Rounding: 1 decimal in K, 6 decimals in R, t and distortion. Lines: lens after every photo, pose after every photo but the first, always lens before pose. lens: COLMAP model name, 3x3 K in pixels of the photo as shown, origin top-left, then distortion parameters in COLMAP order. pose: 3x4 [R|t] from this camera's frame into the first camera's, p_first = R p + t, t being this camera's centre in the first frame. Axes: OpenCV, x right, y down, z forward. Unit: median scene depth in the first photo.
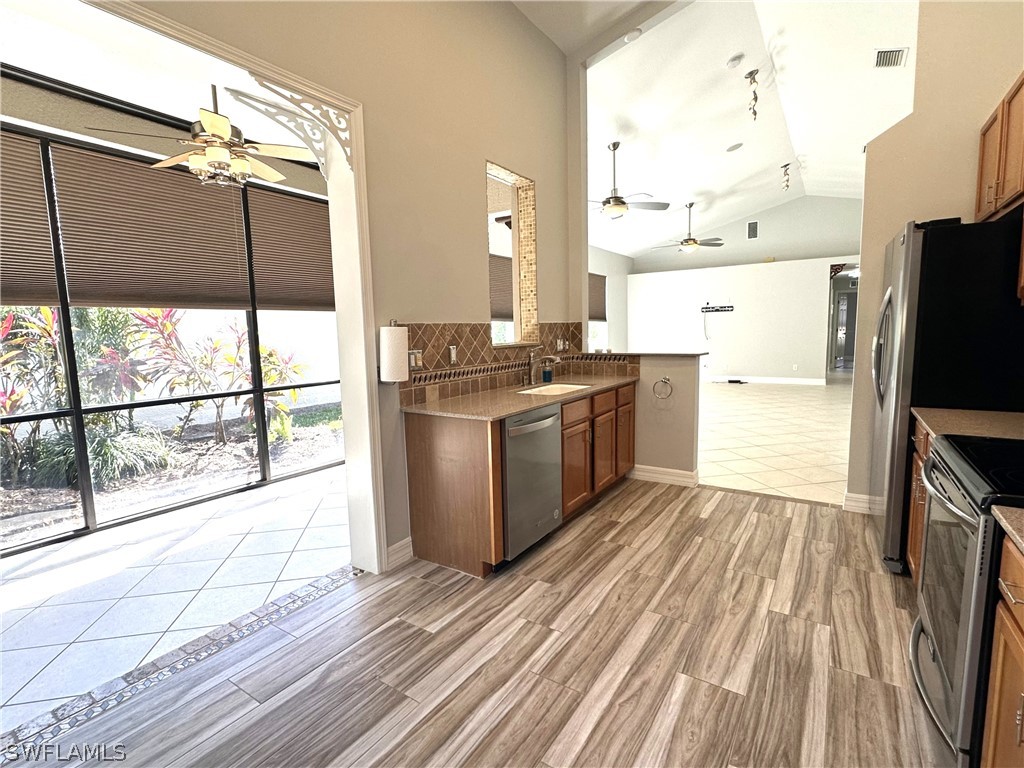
lens RADIAL K [[477.7, 0, 512.0], [0, 477.7, 384.0], [0, 0, 1]] dist [-0.000048, 0.000191]
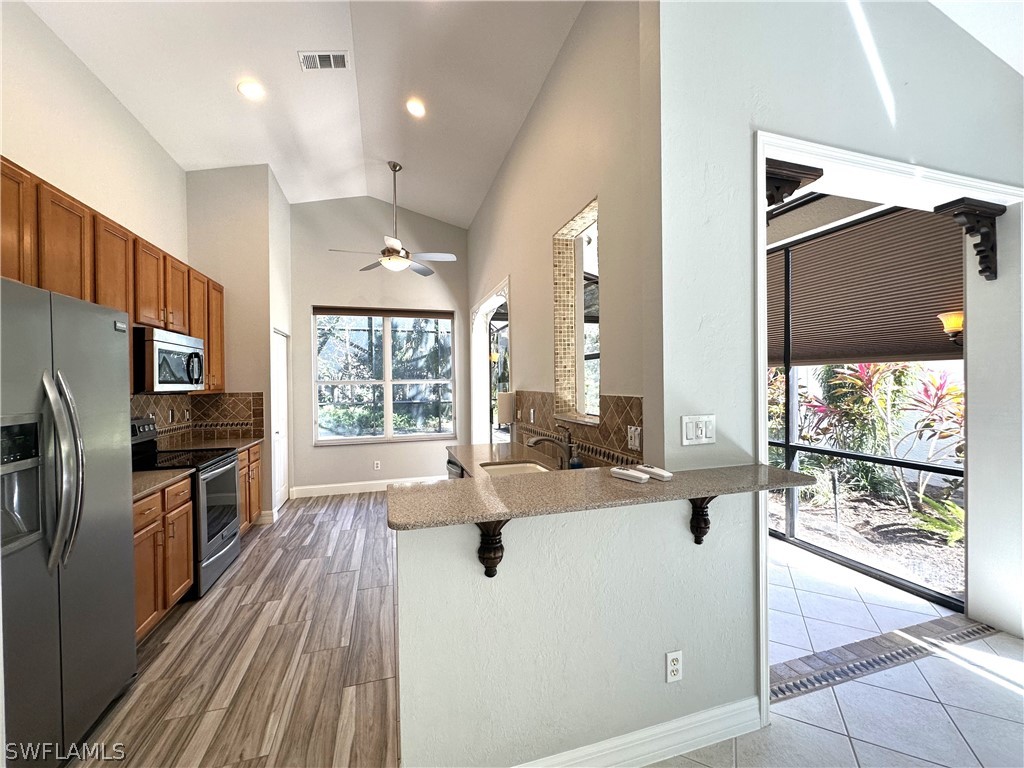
lens RADIAL K [[393.8, 0, 502.3], [0, 393.8, 381.1], [0, 0, 1]] dist [-0.001924, 0.000064]
pose [[-0.628636, 0.026570, -0.777246, 0.962167], [-0.066880, 0.993867, 0.088067, -0.312255], [0.774819, 0.107344, -0.623003, 2.054700]]
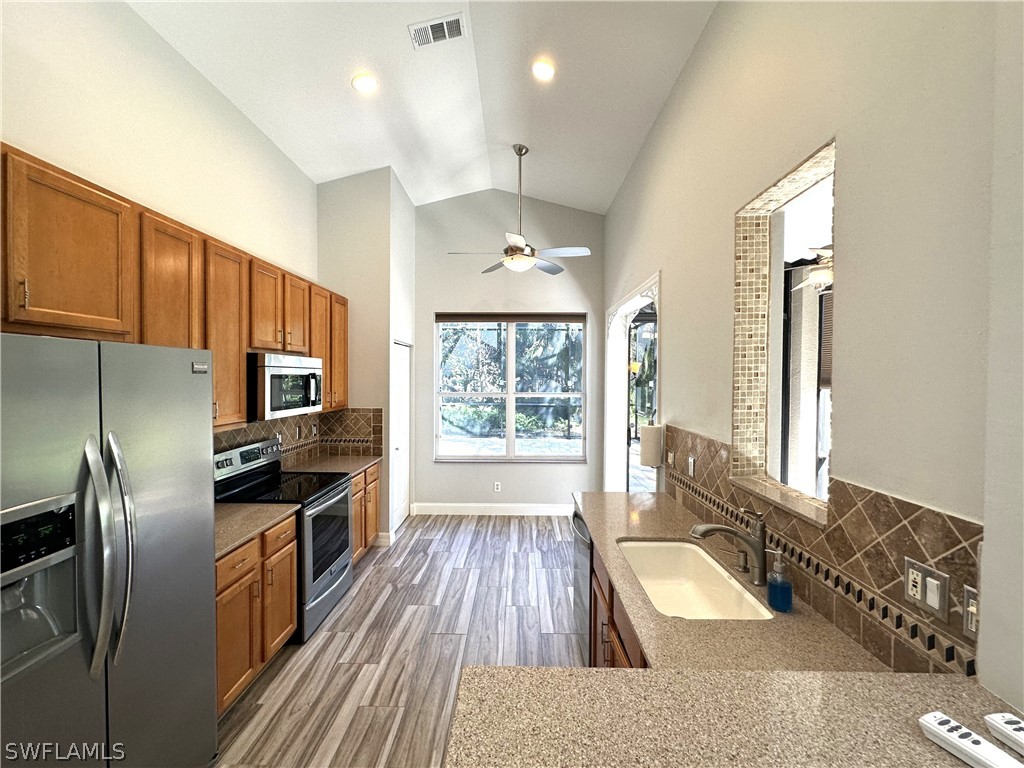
lens RADIAL K [[409.5, 0, 512.0], [0, 409.5, 384.0], [0, 0, 1]] dist [-0.002061, -0.000435]
pose [[-0.830614, 0.024468, -0.556311, 0.778477], [-0.055309, 0.990469, 0.126144, -0.390241], [0.554095, 0.135546, -0.821344, 1.862230]]
